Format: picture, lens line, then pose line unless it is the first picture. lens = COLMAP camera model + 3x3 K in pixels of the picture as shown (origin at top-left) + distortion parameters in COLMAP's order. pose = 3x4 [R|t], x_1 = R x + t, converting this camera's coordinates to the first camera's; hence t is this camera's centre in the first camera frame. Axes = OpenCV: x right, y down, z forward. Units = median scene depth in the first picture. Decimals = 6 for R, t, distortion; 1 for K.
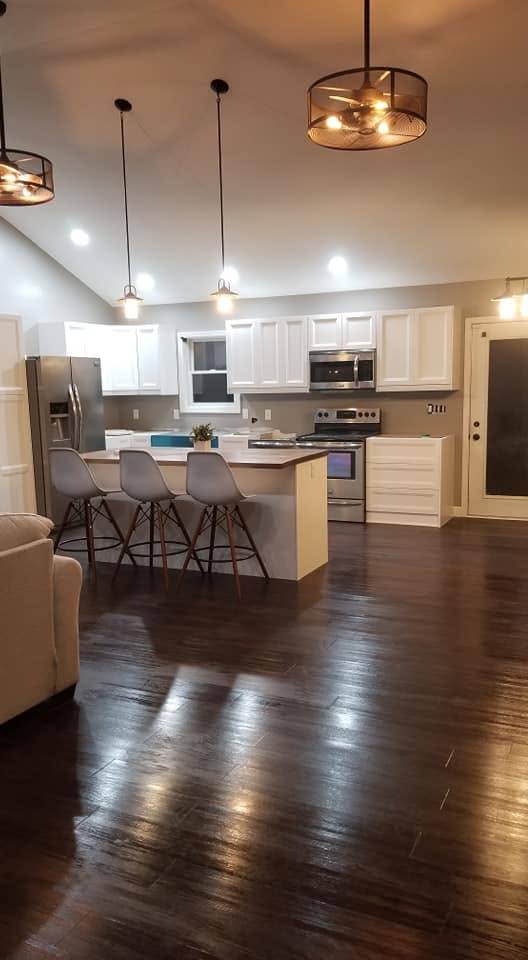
lens RADIAL K [[748.6, 0, 267.1], [0, 748.6, 489.7], [0, 0, 1]] dist [0.103297, -0.167797]
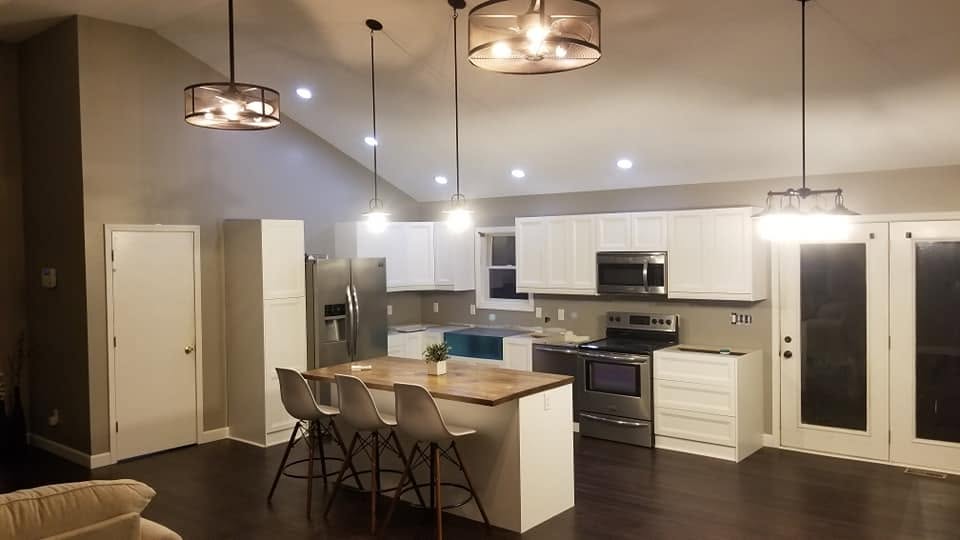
lens RADIAL K [[747.8, 0, 479.7], [0, 747.8, 267.2], [0, 0, 1]] dist [0.082230, -0.151120]
pose [[0.970736, 0.011895, -0.239853, 0.144180], [-0.038093, 0.993754, -0.104888, -0.065663], [0.237107, 0.110956, 0.965126, 0.078576]]
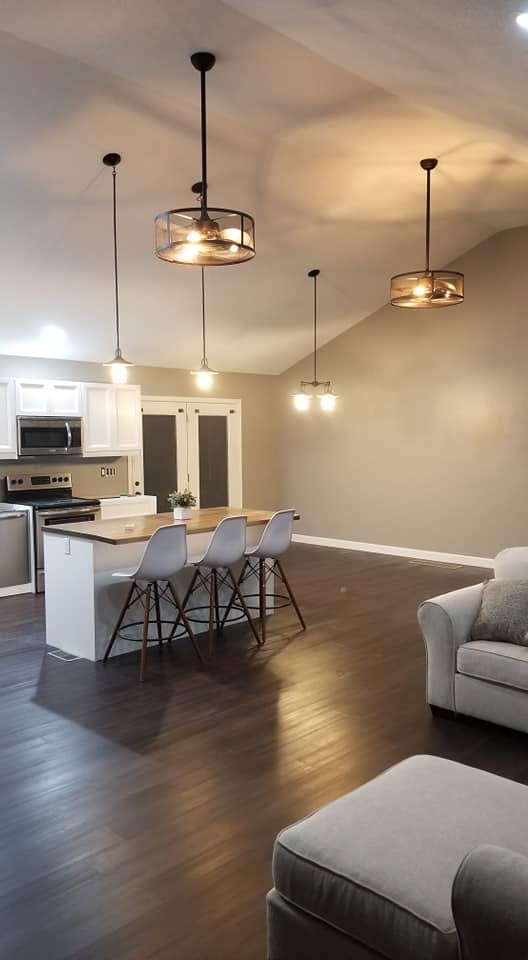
lens RADIAL K [[748.6, 0, 276.9], [0, 748.6, 496.8], [0, 0, 1]] dist [0.103297, -0.167797]
pose [[0.318427, -0.062276, 0.945900, -0.785479], [0.134648, 0.990694, 0.019897, -0.060667], [-0.938336, 0.121028, 0.323849, 0.416041]]
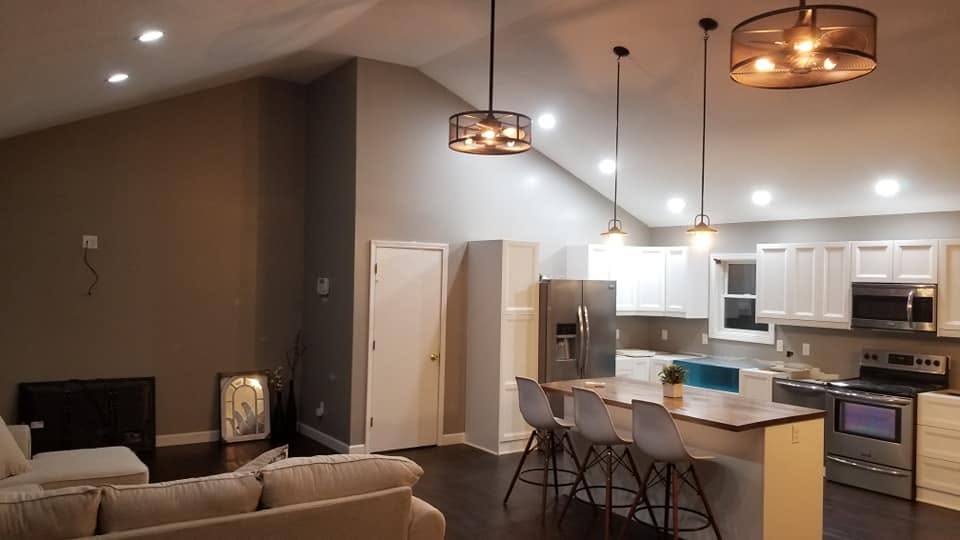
lens RADIAL K [[747.8, 0, 474.7], [0, 747.8, 267.7], [0, 0, 1]] dist [0.082230, -0.151120]
pose [[0.859474, 0.032021, -0.510176, 0.131760], [-0.110040, 0.986227, -0.123480, -0.049264], [0.499195, 0.162268, 0.851160, 0.053146]]
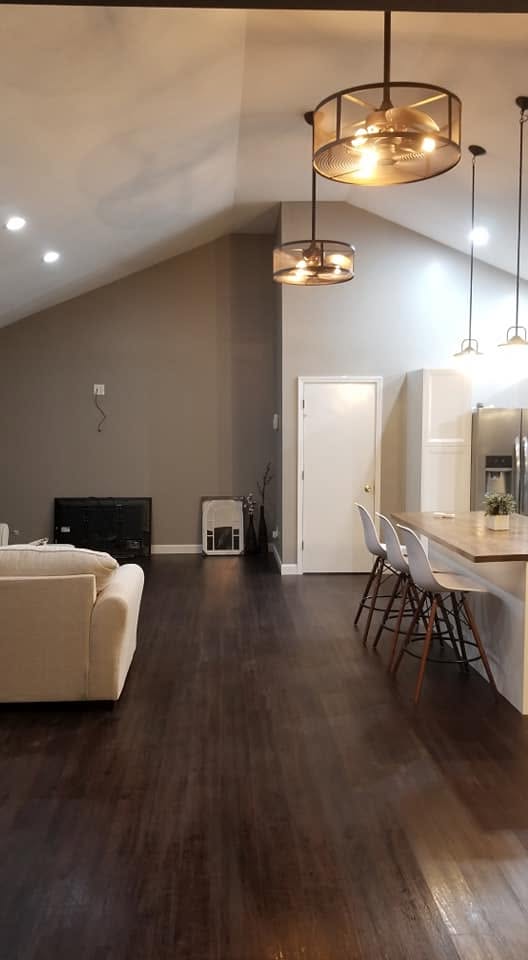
lens RADIAL K [[748.6, 0, 254.9], [0, 748.6, 474.4], [0, 0, 1]] dist [0.103297, -0.167797]
pose [[0.471783, 0.084703, -0.877637, 0.407013], [-0.131502, 0.991002, 0.024953, -0.073484], [0.871853, 0.103639, 0.478677, 0.268053]]
